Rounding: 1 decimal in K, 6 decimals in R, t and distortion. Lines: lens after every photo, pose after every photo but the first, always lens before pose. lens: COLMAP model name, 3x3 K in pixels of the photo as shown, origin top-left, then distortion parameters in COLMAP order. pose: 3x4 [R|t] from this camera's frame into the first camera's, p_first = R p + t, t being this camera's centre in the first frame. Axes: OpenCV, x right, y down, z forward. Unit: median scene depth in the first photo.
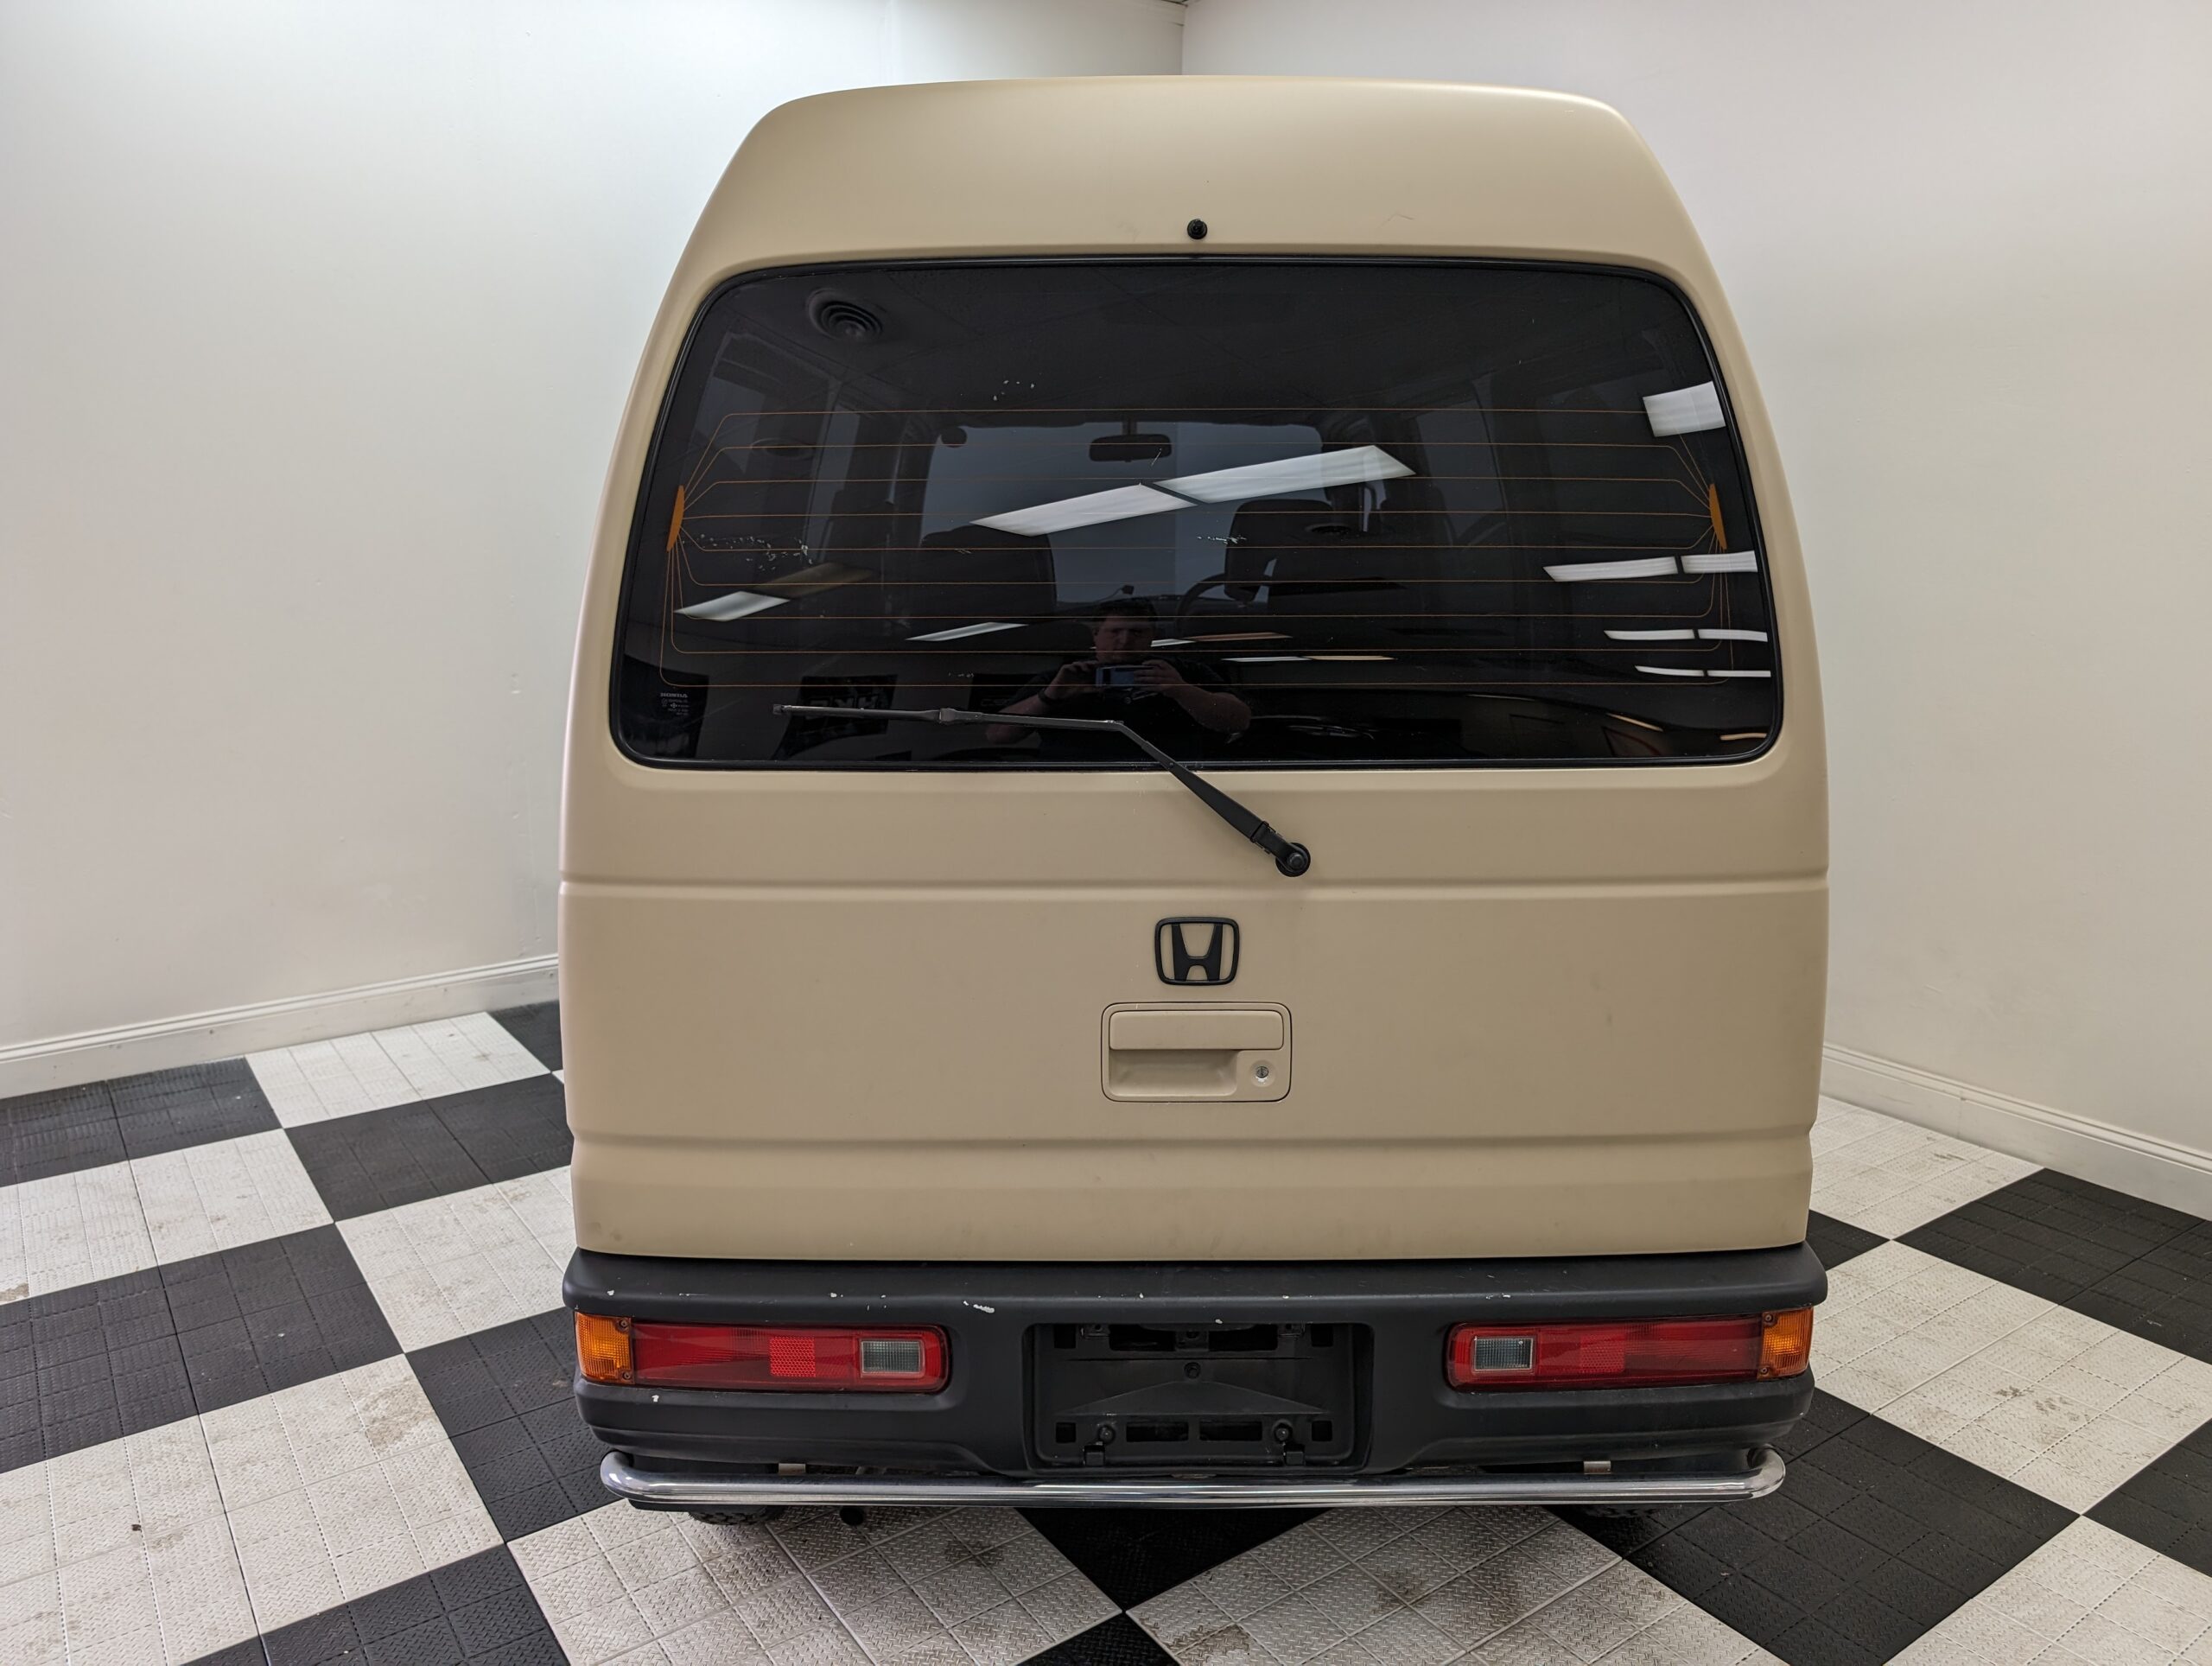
lens RADIAL K [[1580.9, 0, 1106.0], [0, 1580.9, 833.0], [0, 0, 1]] dist [0.016493, -0.002278]
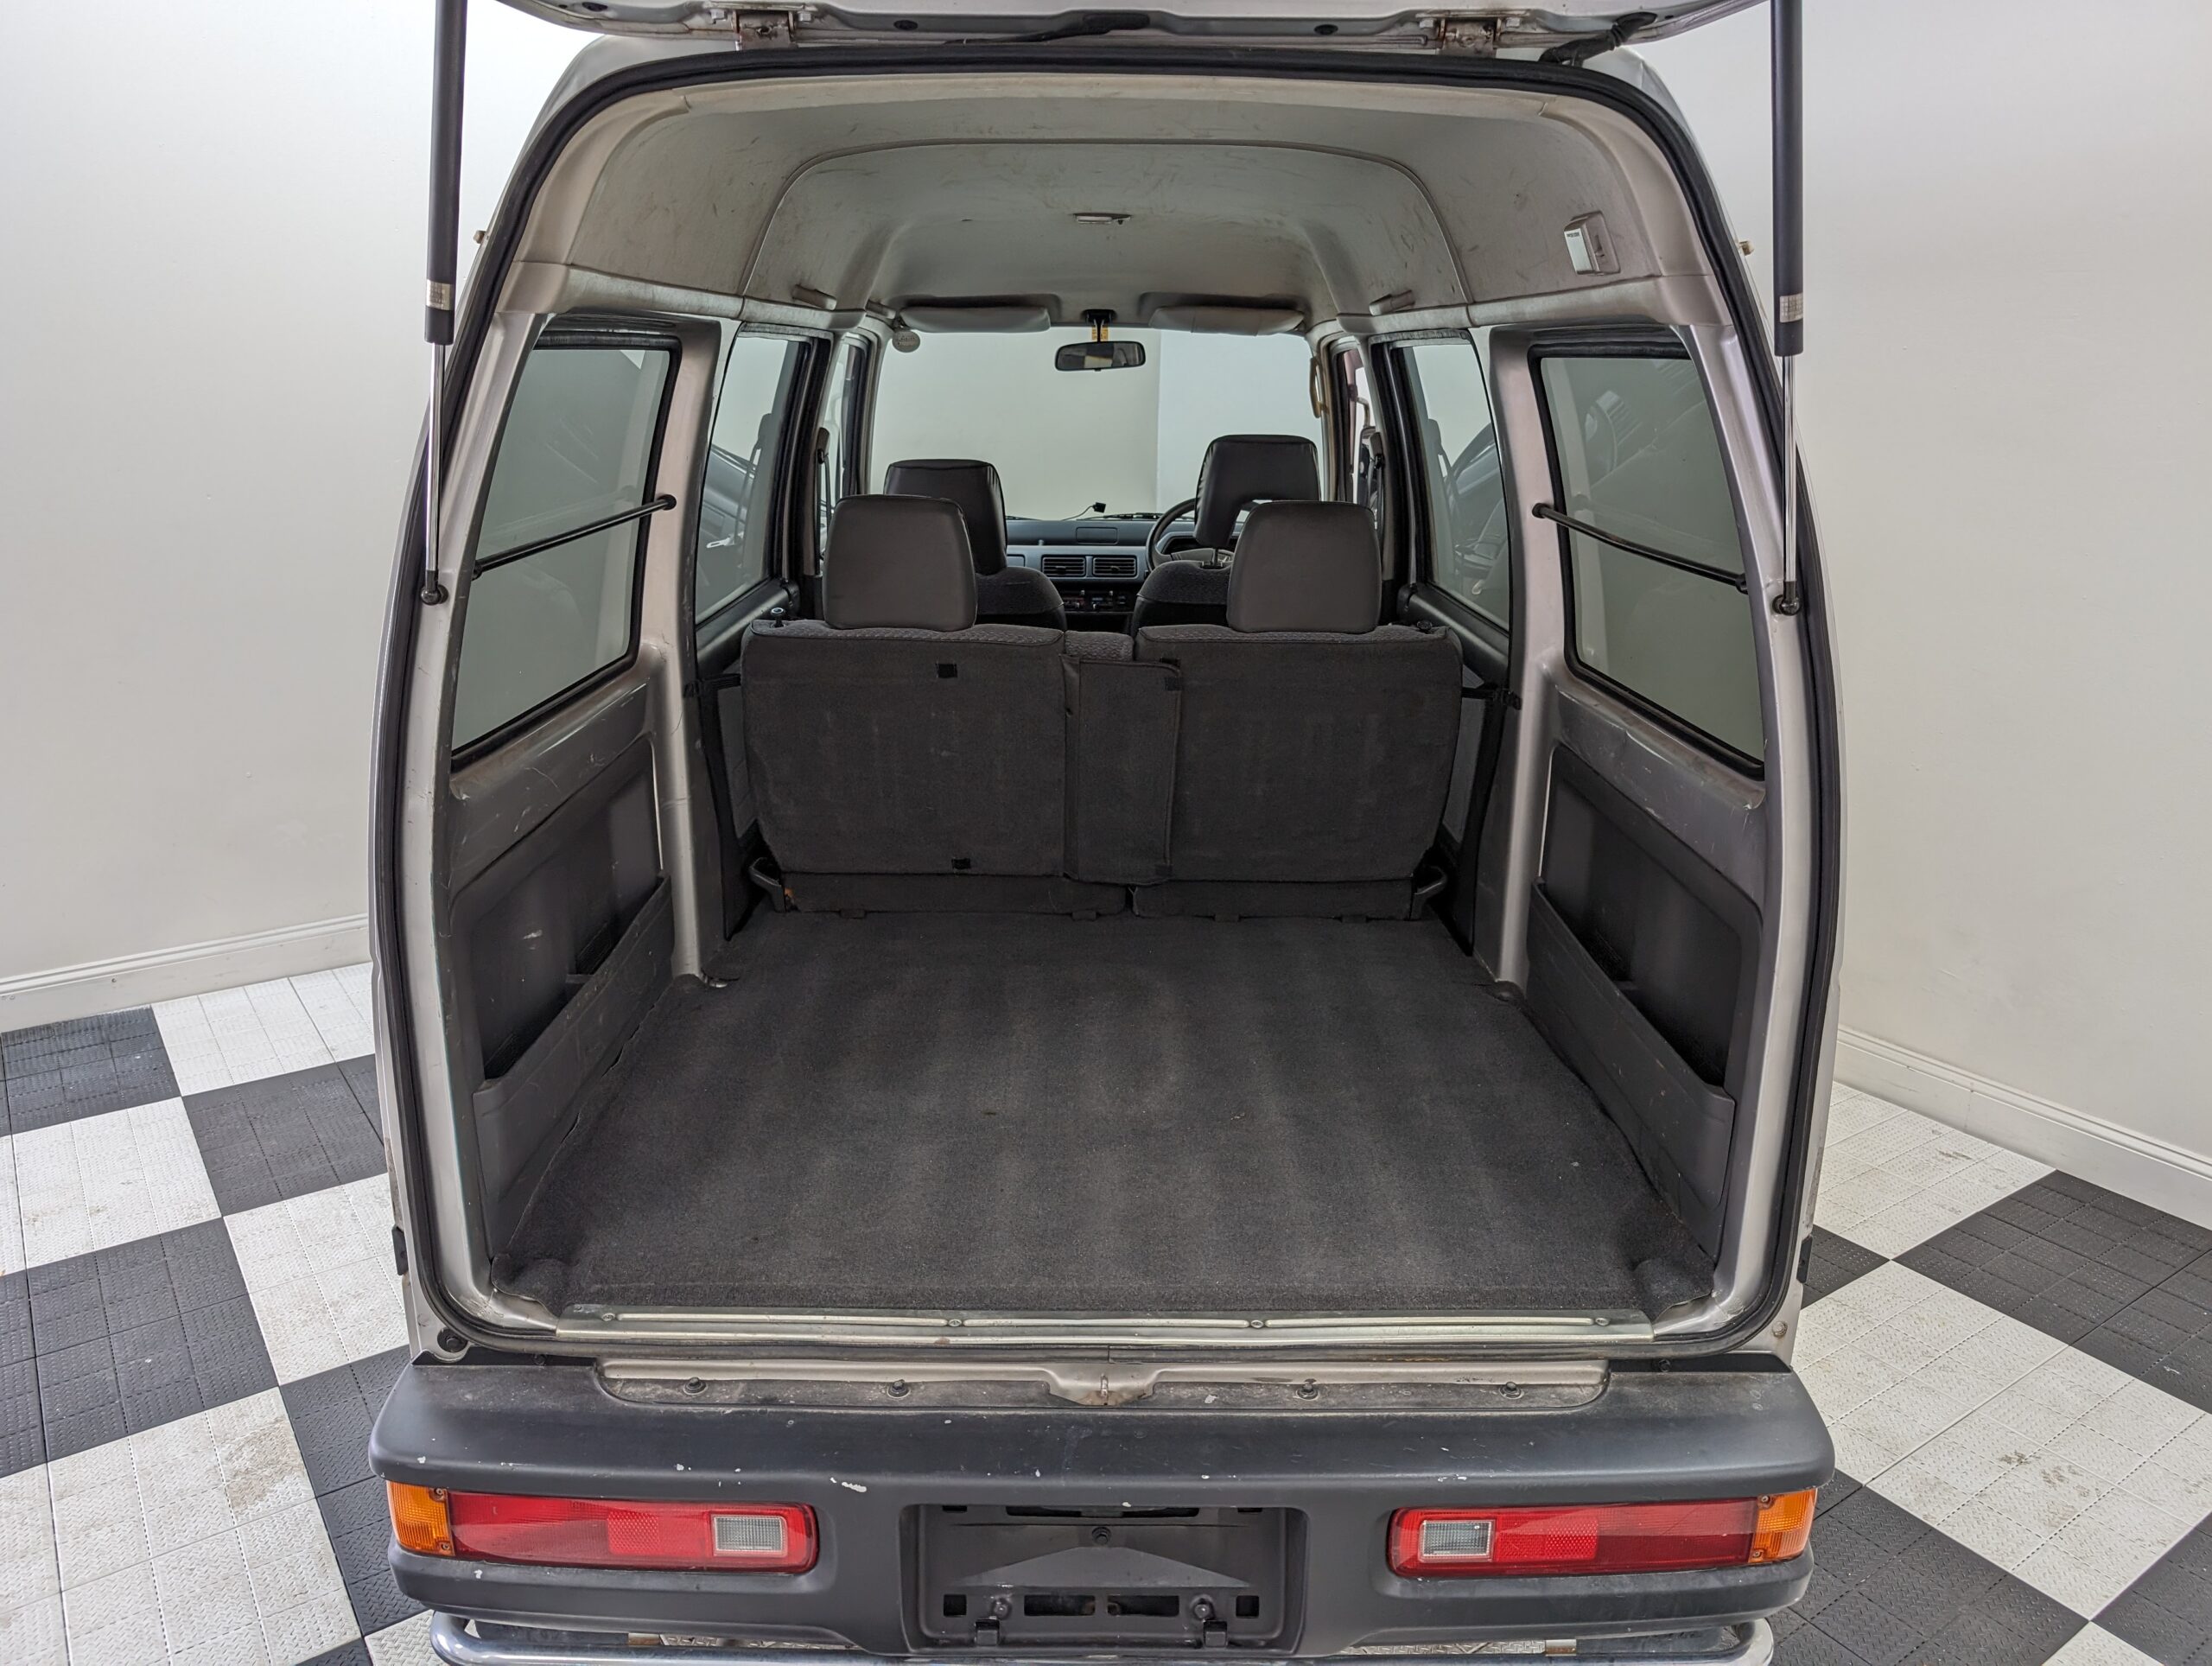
lens RADIAL K [[1580.9, 0, 1106.0], [0, 1580.9, 833.0], [0, 0, 1]] dist [0.016493, -0.002278]
pose [[0.999908, 0.013457, 0.001404, 0.051070], [-0.013529, 0.995966, 0.088702, -0.124901], [-0.000205, -0.088713, 0.996057, 0.165601]]
